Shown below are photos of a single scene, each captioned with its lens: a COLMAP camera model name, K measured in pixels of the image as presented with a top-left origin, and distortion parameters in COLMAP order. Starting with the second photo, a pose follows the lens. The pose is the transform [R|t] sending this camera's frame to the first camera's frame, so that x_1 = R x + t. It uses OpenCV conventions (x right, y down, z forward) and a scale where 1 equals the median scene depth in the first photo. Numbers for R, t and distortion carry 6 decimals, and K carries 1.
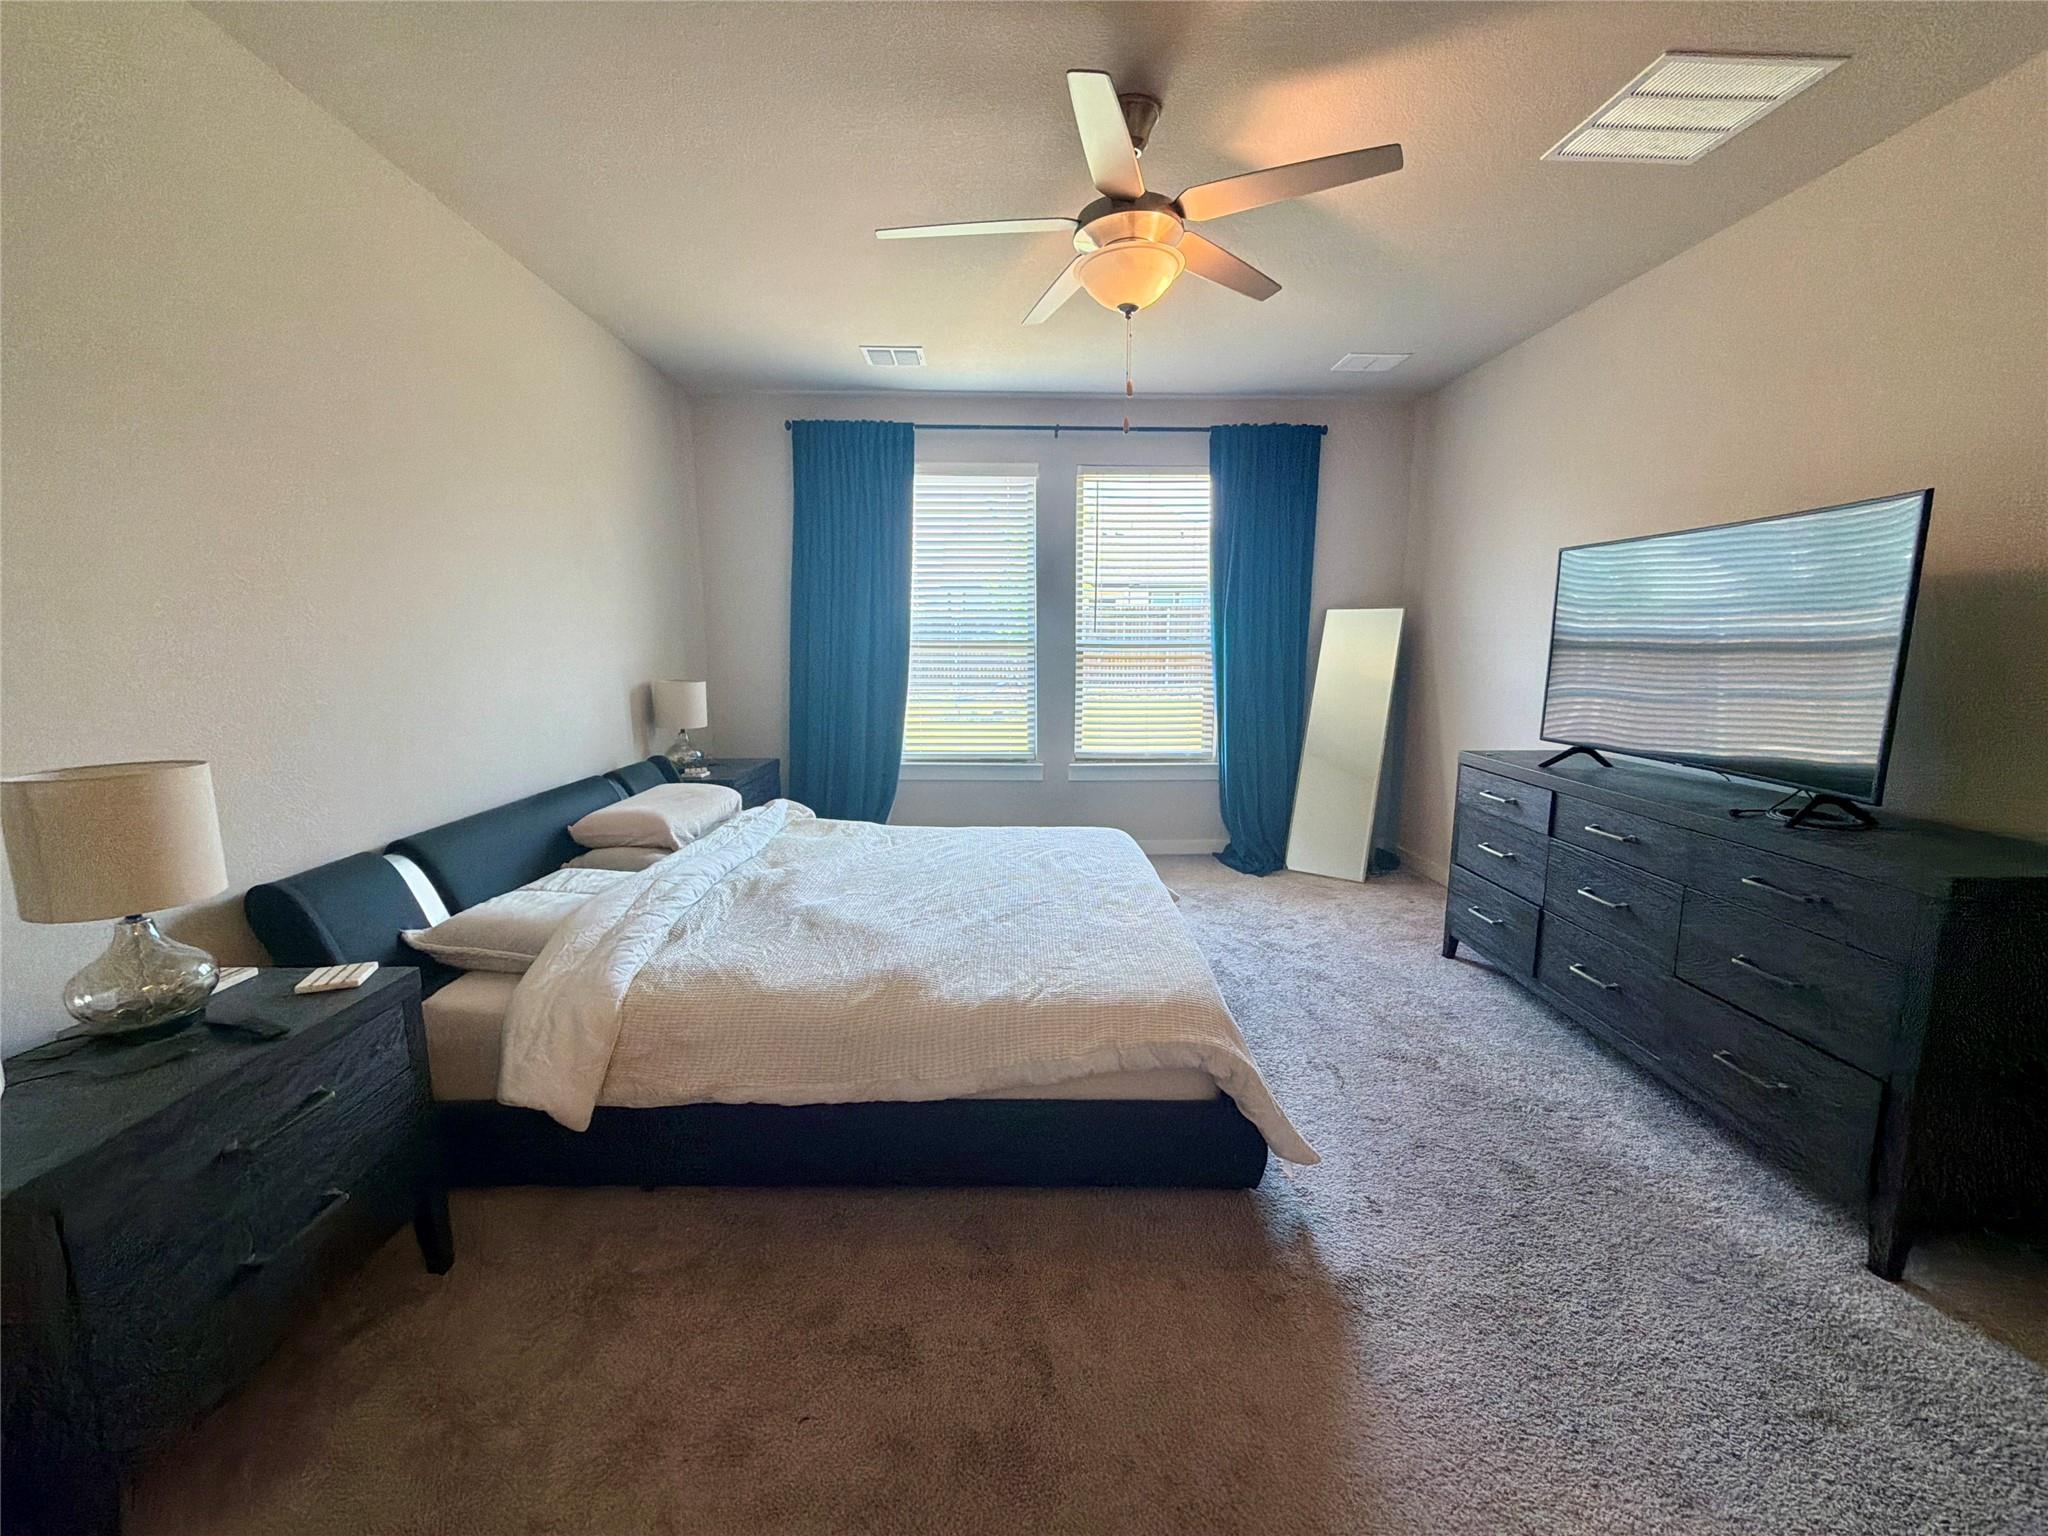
lens RADIAL K [[822.5, 0, 1021.0], [0, 822.5, 767.1], [0, 0, 1]] dist [0.000741, 0.000139]
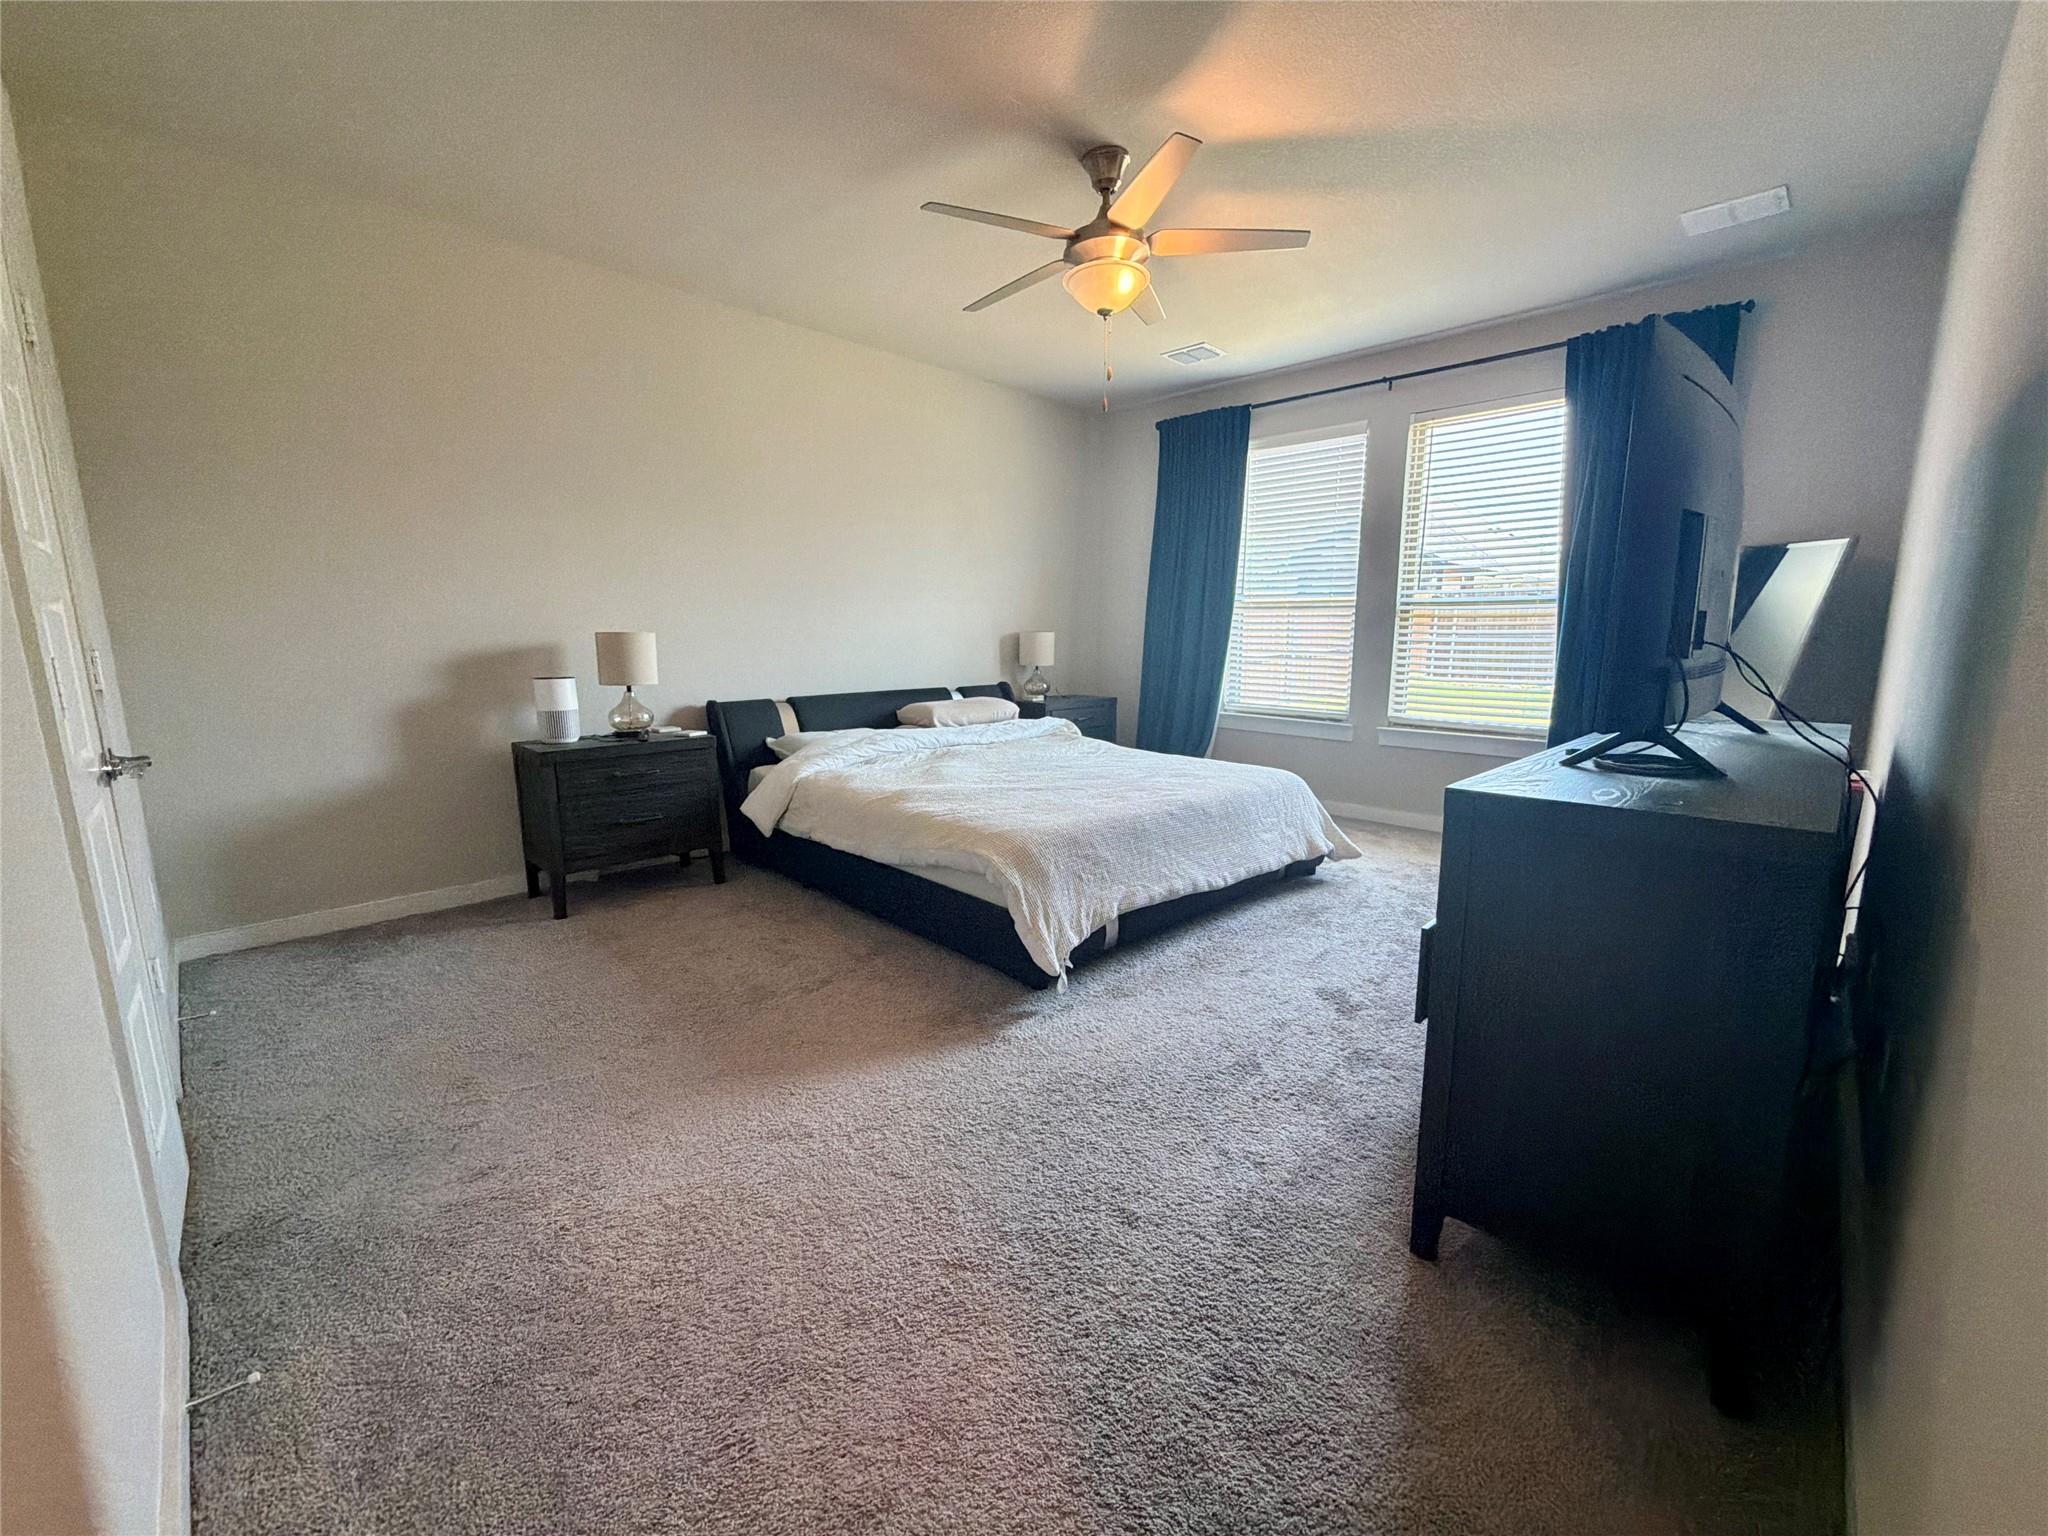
lens RADIAL K [[822.5, 0, 1029.4], [0, 822.5, 769.4], [0, 0, 1]] dist [0.000741, 0.000139]
pose [[0.695817, 0.122151, -0.707756, 0.543248], [-0.113987, 0.991723, 0.059097, 0.042091], [0.709116, 0.039554, 0.703981, 0.026476]]
